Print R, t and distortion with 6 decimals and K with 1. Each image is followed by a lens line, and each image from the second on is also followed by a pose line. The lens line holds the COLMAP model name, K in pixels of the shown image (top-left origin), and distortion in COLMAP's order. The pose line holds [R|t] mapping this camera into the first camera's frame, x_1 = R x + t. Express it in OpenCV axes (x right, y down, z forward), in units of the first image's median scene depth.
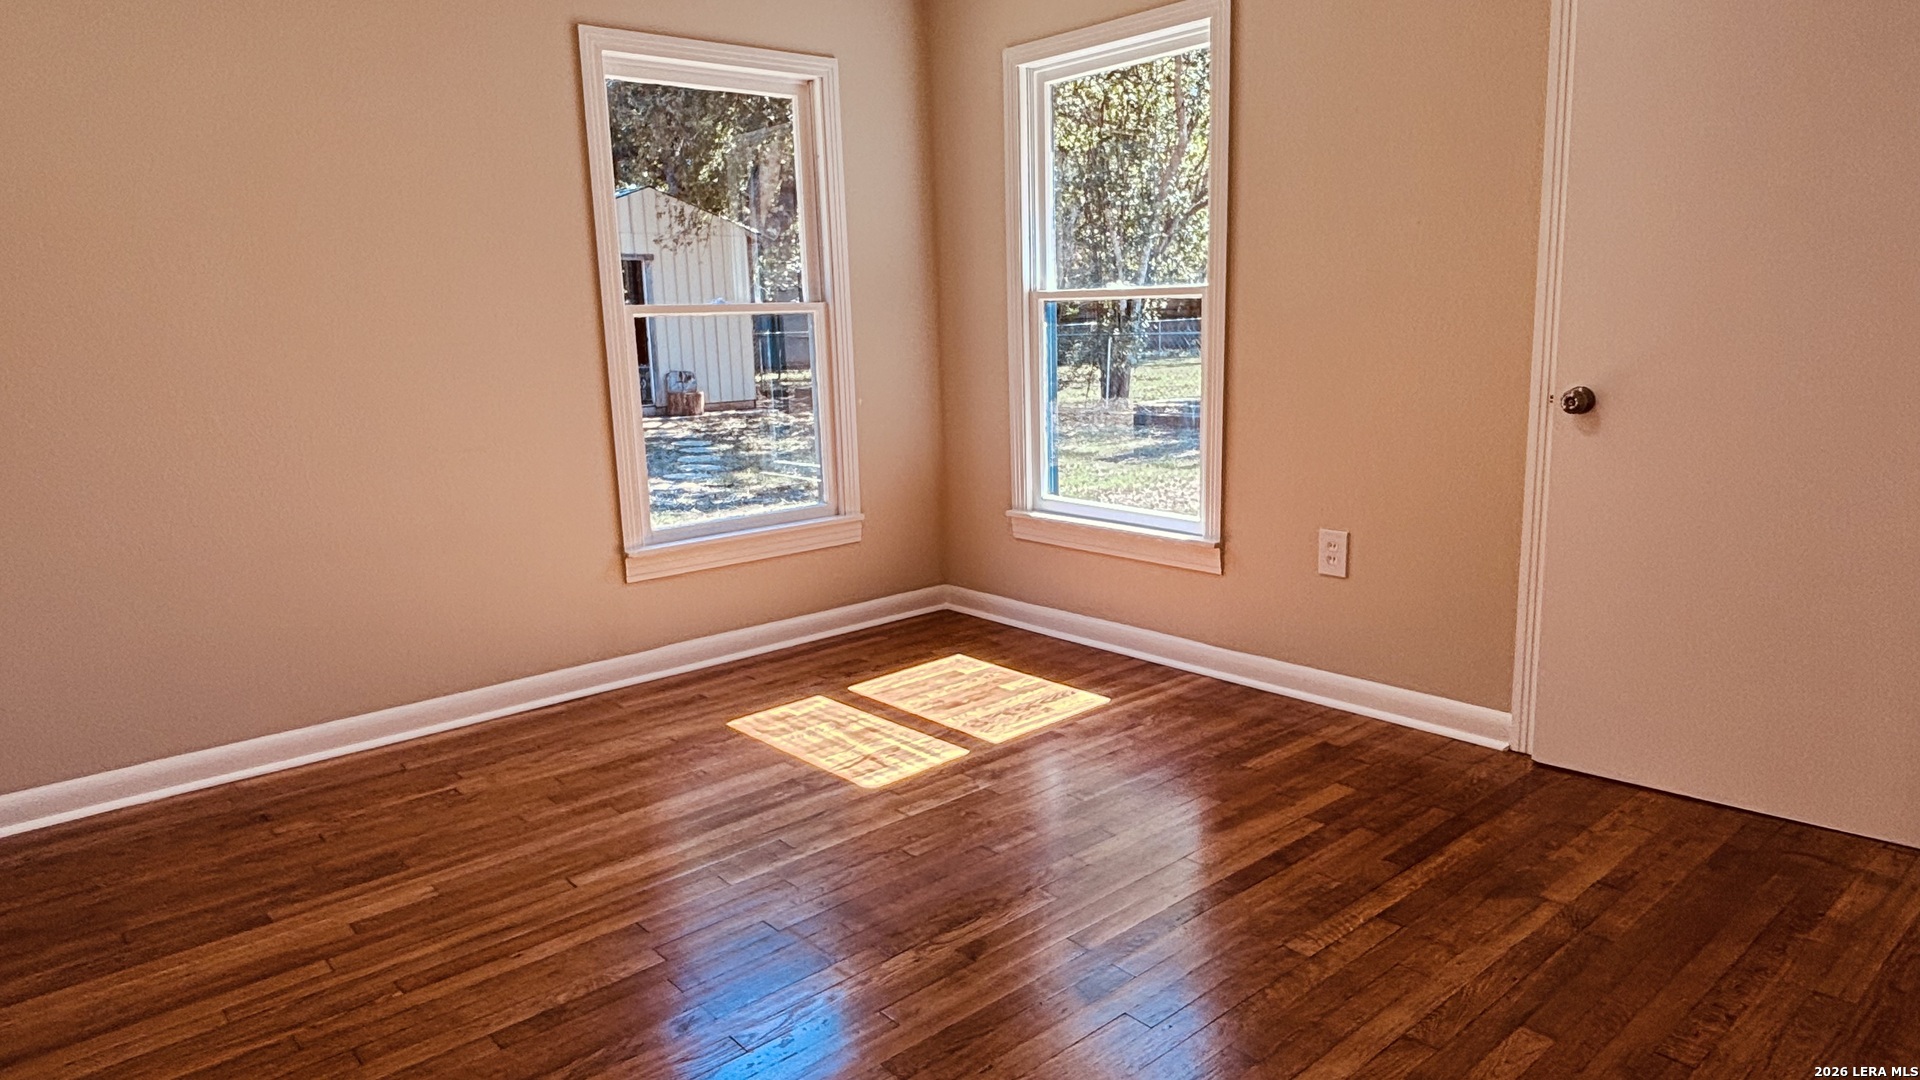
lens RADIAL K [[1191.2, 0, 948.7], [0, 1191.2, 538.1], [0, 0, 1]] dist [0.030935, -0.061554]
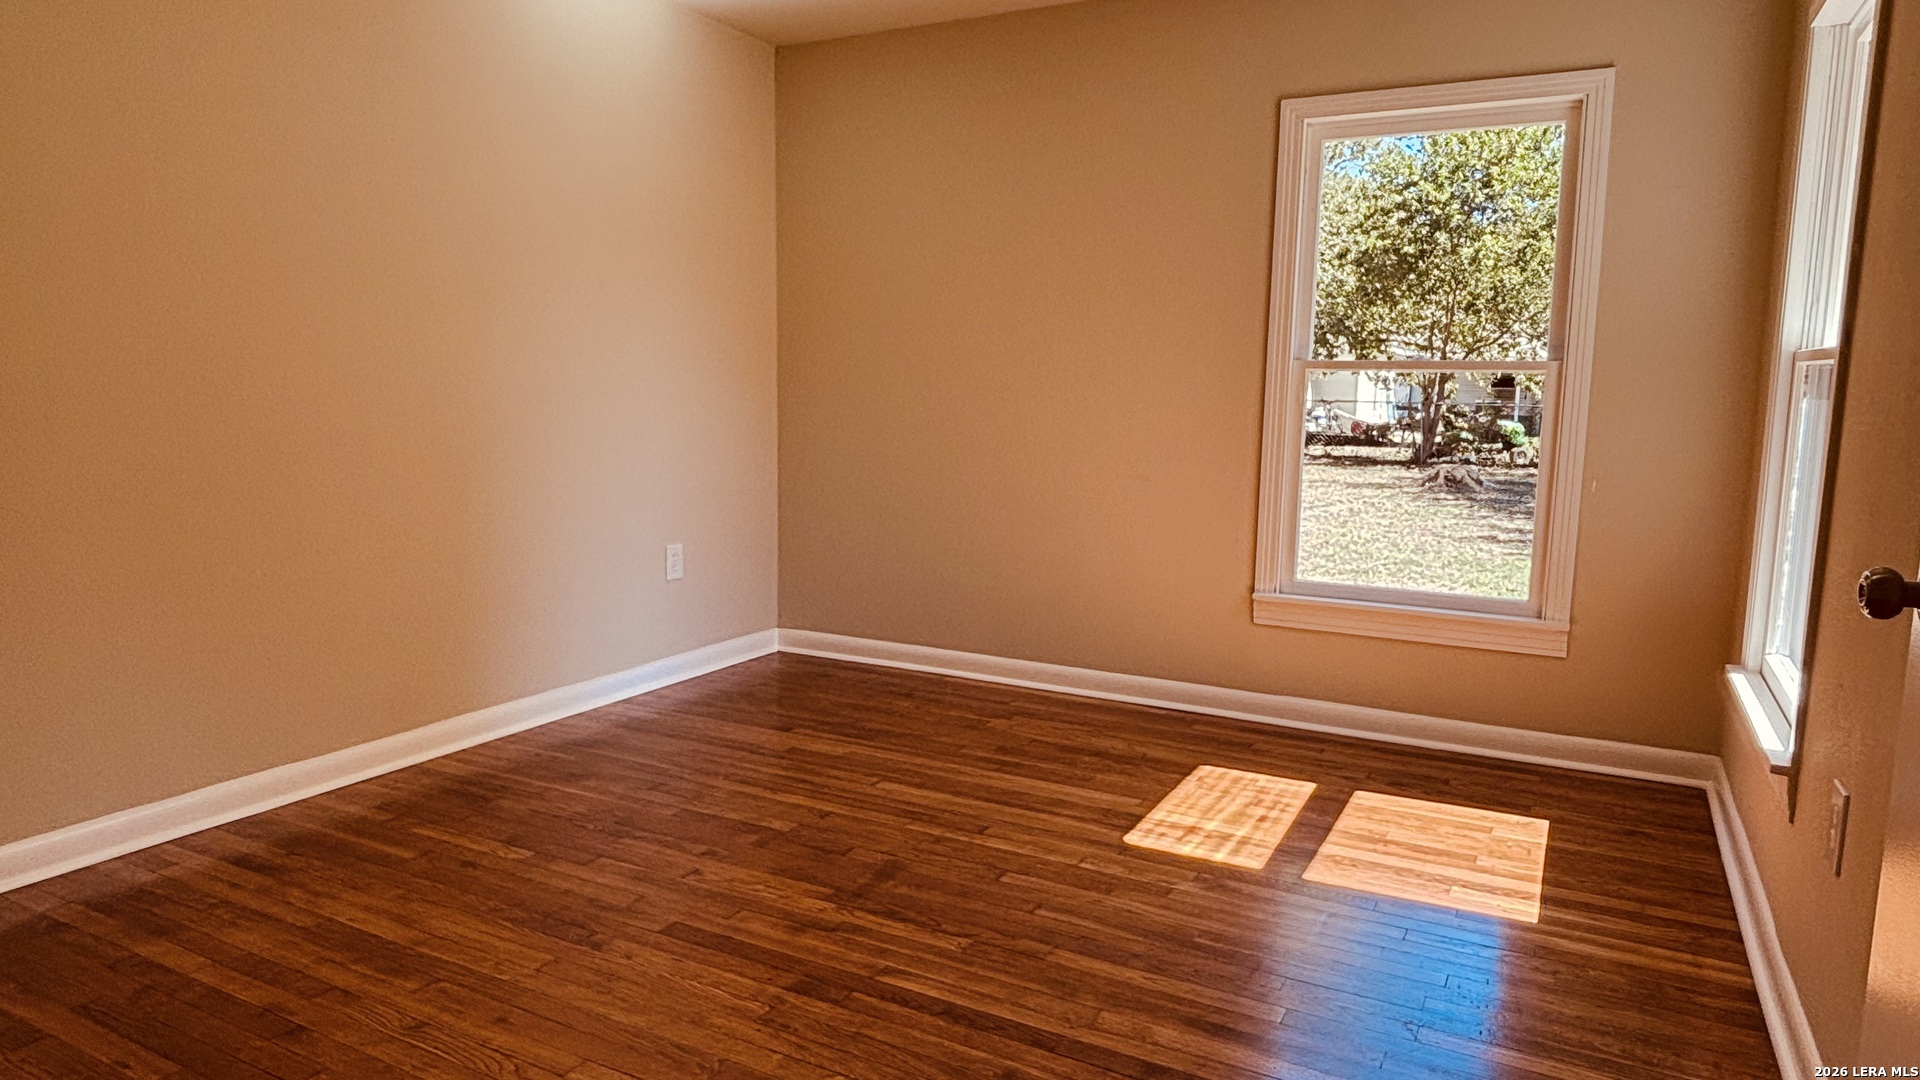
lens RADIAL K [[1191.2, 0, 948.7], [0, 1191.2, 538.1], [0, 0, 1]] dist [0.030935, -0.061554]
pose [[0.348833, 0.157790, -0.923806, 0.652567], [-0.204725, 0.974748, 0.089186, -0.080621], [0.914551, 0.158015, 0.372328, 0.393976]]
